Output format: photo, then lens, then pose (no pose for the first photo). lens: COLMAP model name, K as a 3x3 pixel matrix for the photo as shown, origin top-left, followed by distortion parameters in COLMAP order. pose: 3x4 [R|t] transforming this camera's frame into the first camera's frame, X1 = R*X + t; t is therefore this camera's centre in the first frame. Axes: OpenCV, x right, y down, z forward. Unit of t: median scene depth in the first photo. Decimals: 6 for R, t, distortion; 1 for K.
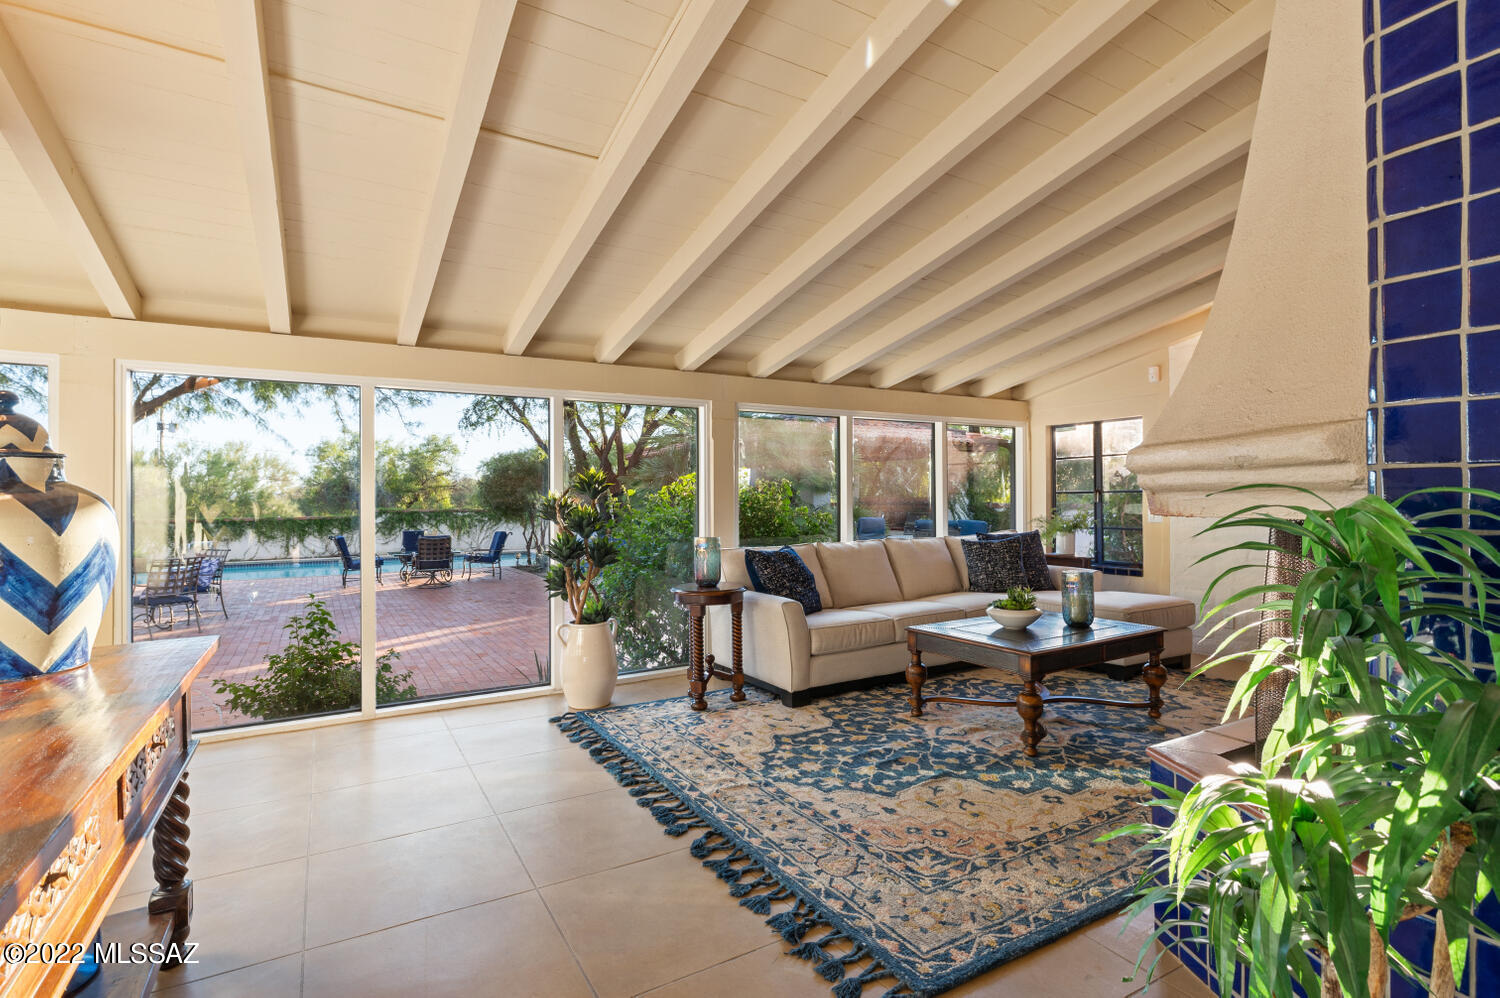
lens RADIAL K [[724.6, 0, 750.0], [0, 724.6, 499.0], [0, 0, 1]] dist [-0.003820, -0.000342]
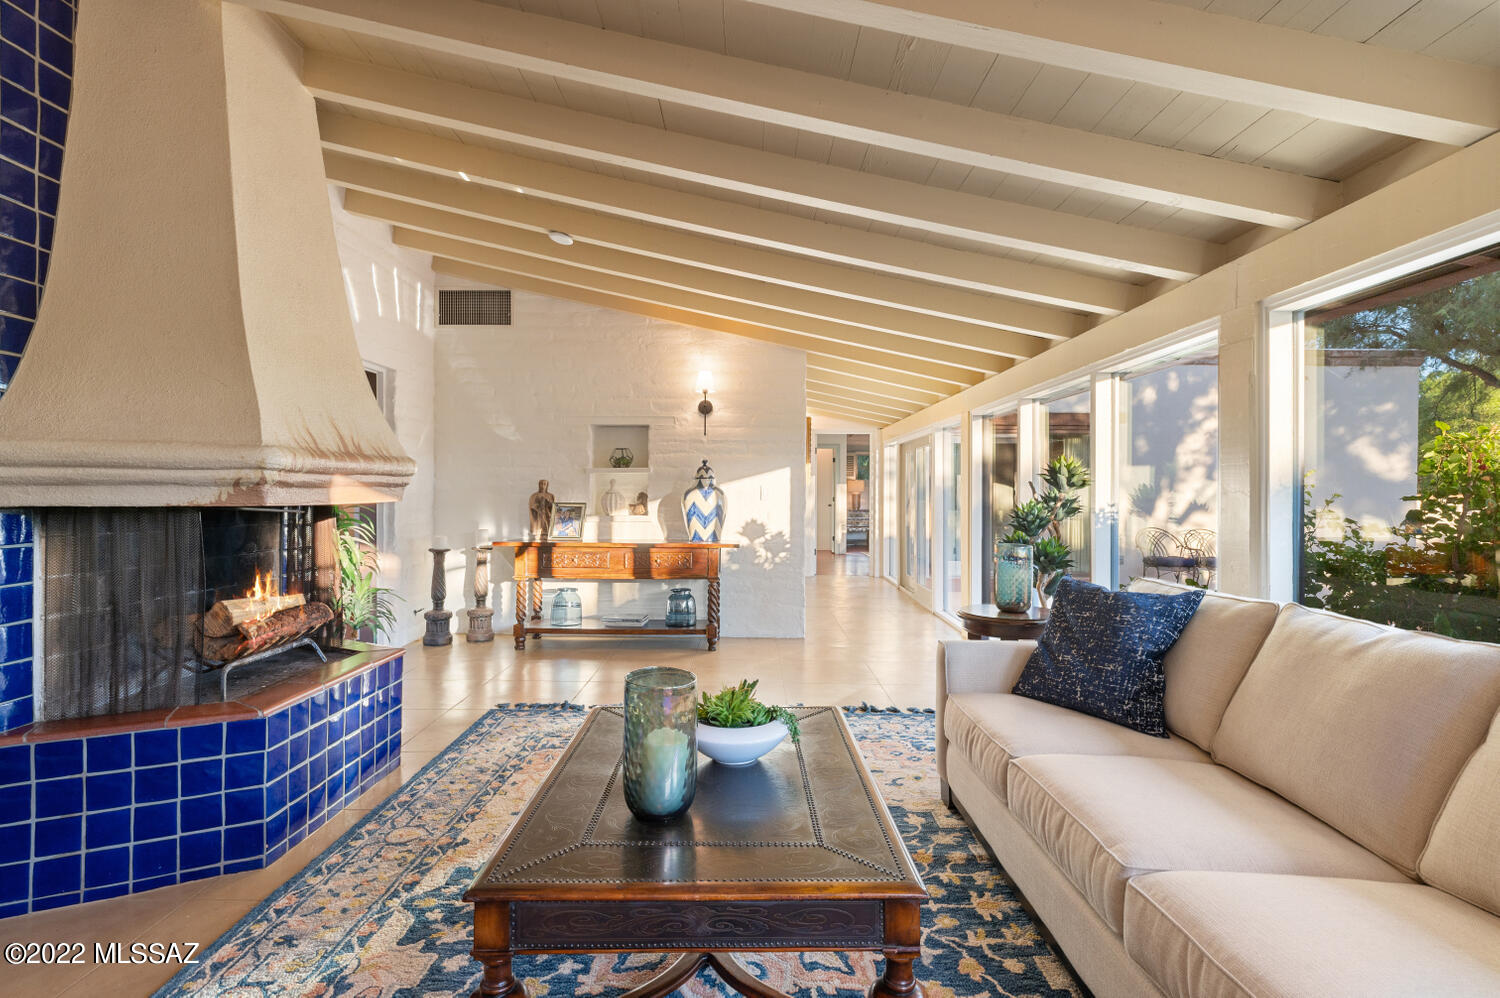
lens RADIAL K [[724.6, 0, 750.0], [0, 724.6, 499.0], [0, 0, 1]] dist [-0.003820, -0.000342]
pose [[-0.512751, 0.012789, -0.858442, 0.925702], [-0.002867, 0.999858, 0.016608, -0.006820], [0.858532, 0.010977, -0.512642, 1.498714]]
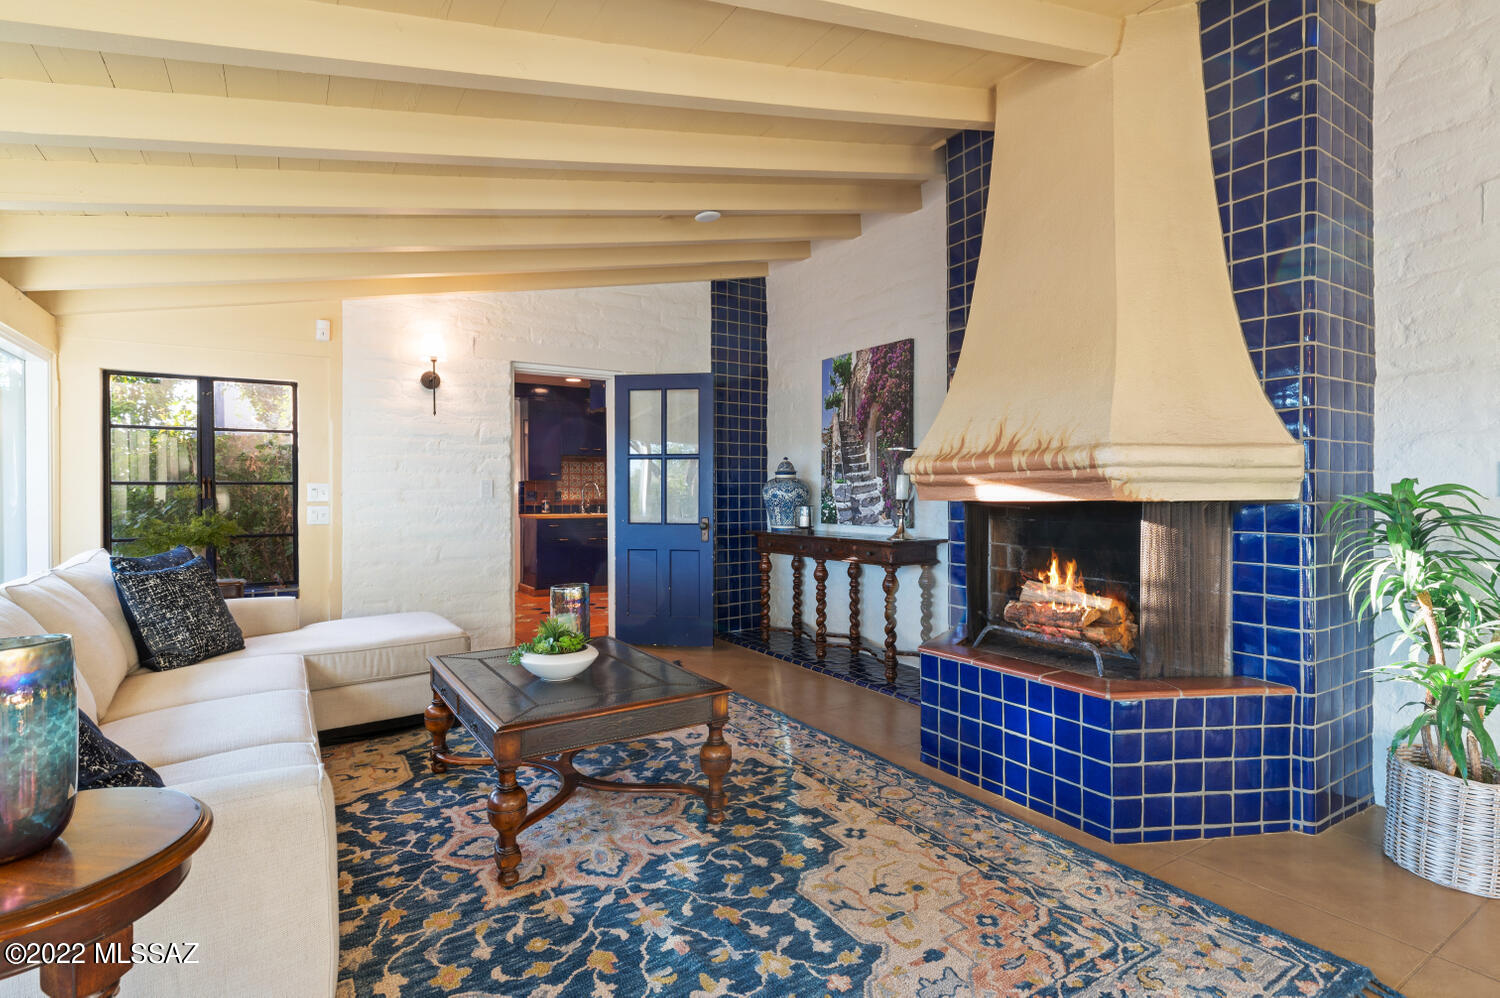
lens RADIAL K [[724.6, 0, 750.0], [0, 724.6, 499.0], [0, 0, 1]] dist [-0.003820, -0.000342]
pose [[-0.034679, -0.000985, 0.999398, -0.390020], [0.003102, 0.999995, 0.001093, 0.009348], [-0.999394, 0.003138, -0.034676, 1.003196]]
